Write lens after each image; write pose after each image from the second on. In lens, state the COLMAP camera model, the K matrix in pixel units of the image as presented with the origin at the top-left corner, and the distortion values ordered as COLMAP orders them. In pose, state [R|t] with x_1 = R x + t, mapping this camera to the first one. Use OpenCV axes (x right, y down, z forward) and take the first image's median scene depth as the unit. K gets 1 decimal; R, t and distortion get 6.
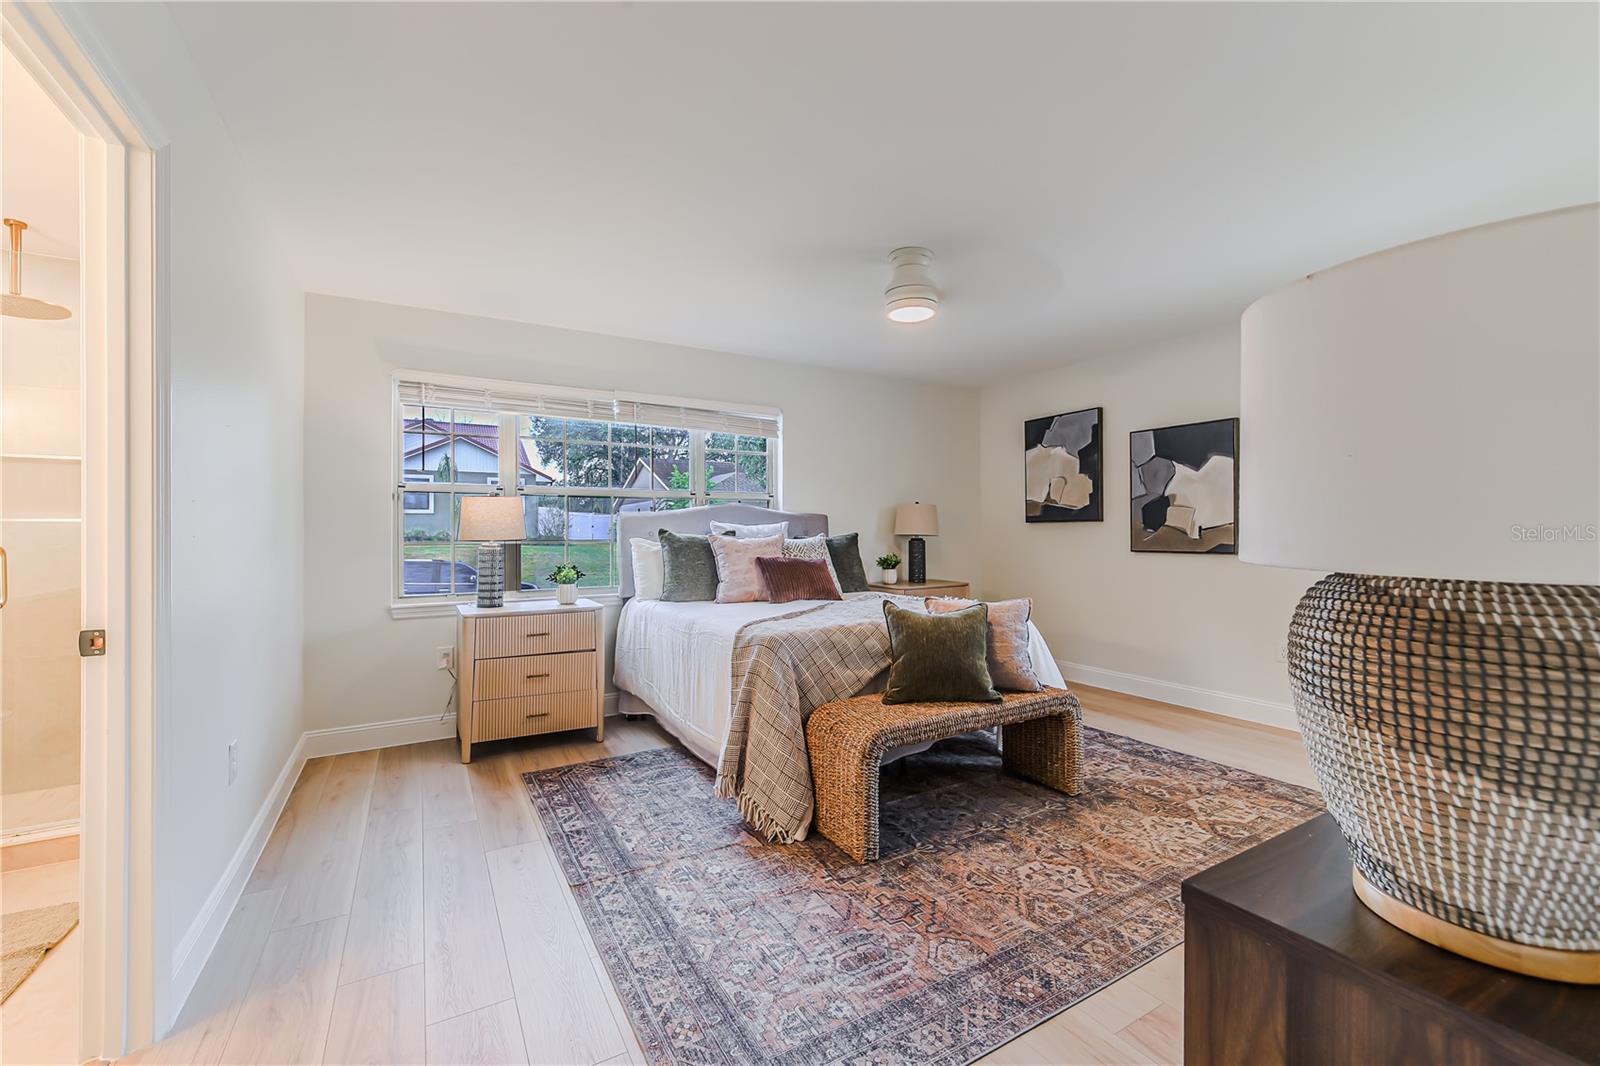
lens RADIAL K [[645.8, 0, 786.0], [0, 645.8, 532.6], [0, 0, 1]] dist [-0.004814, 0.001344]
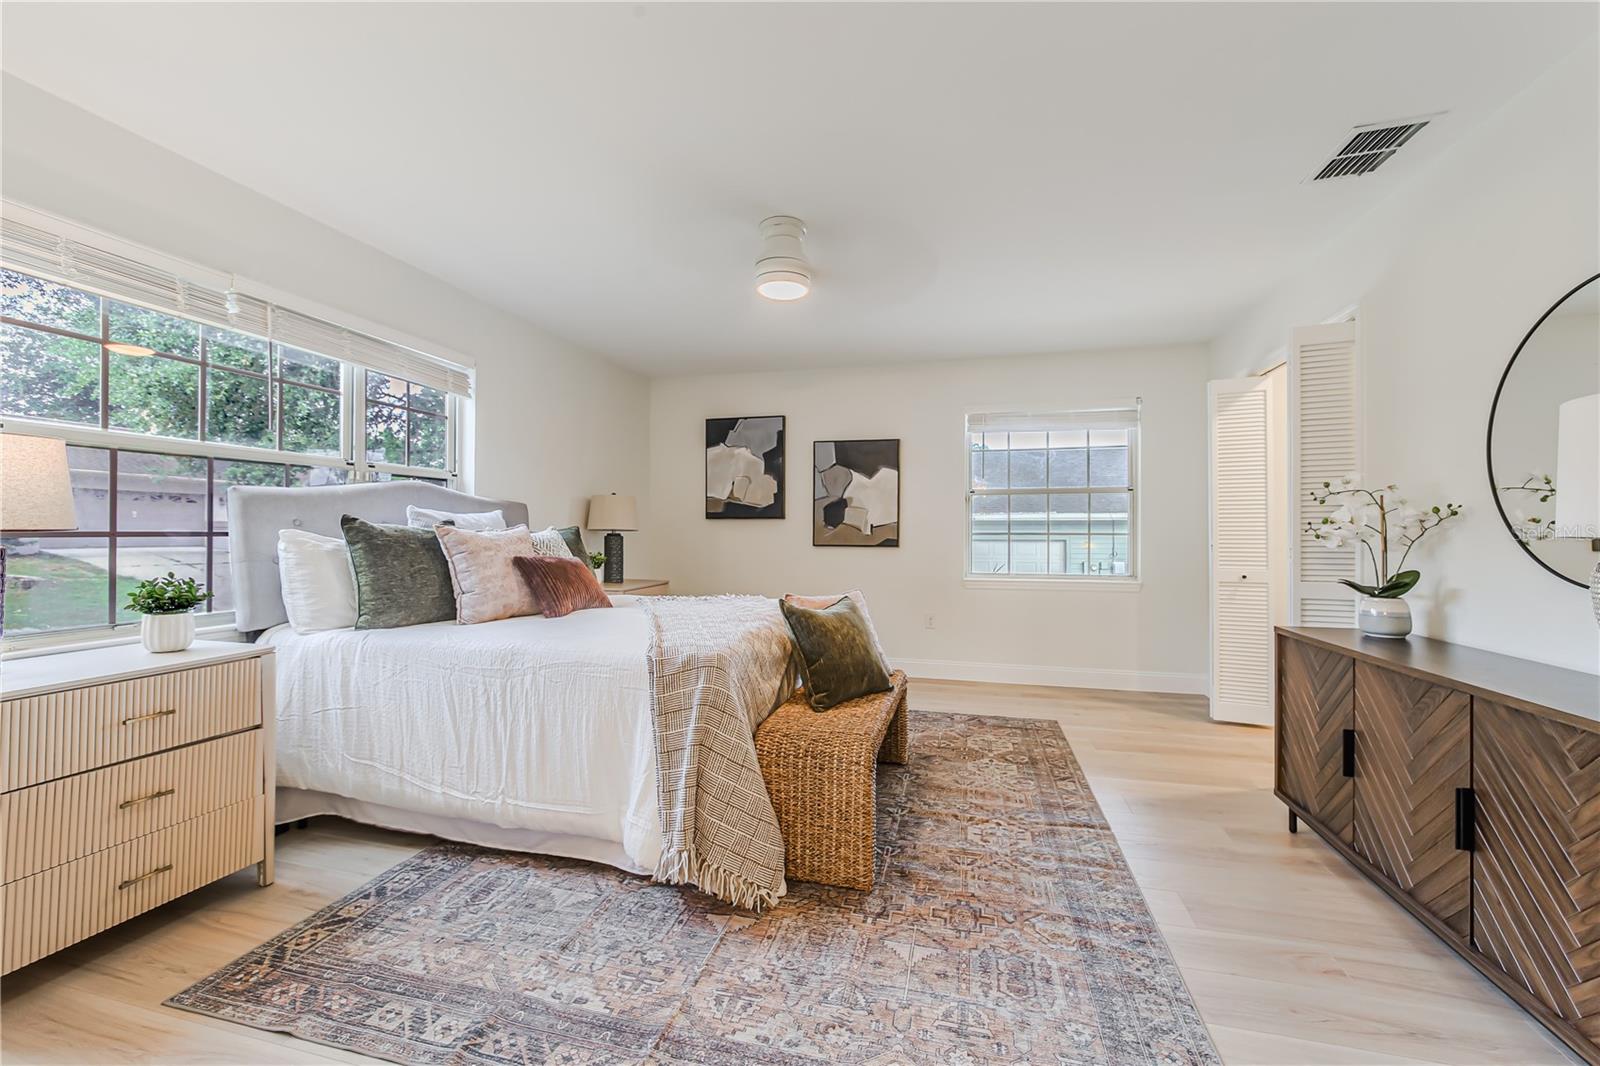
lens RADIAL K [[645.8, 0, 794.2], [0, 645.8, 533.3], [0, 0, 1]] dist [-0.004814, 0.001344]
pose [[0.703334, 0.006041, 0.710834, -0.342563], [-0.008216, 0.999966, -0.000369, 0.008722], [-0.710812, -0.005581, 0.703360, 0.252624]]
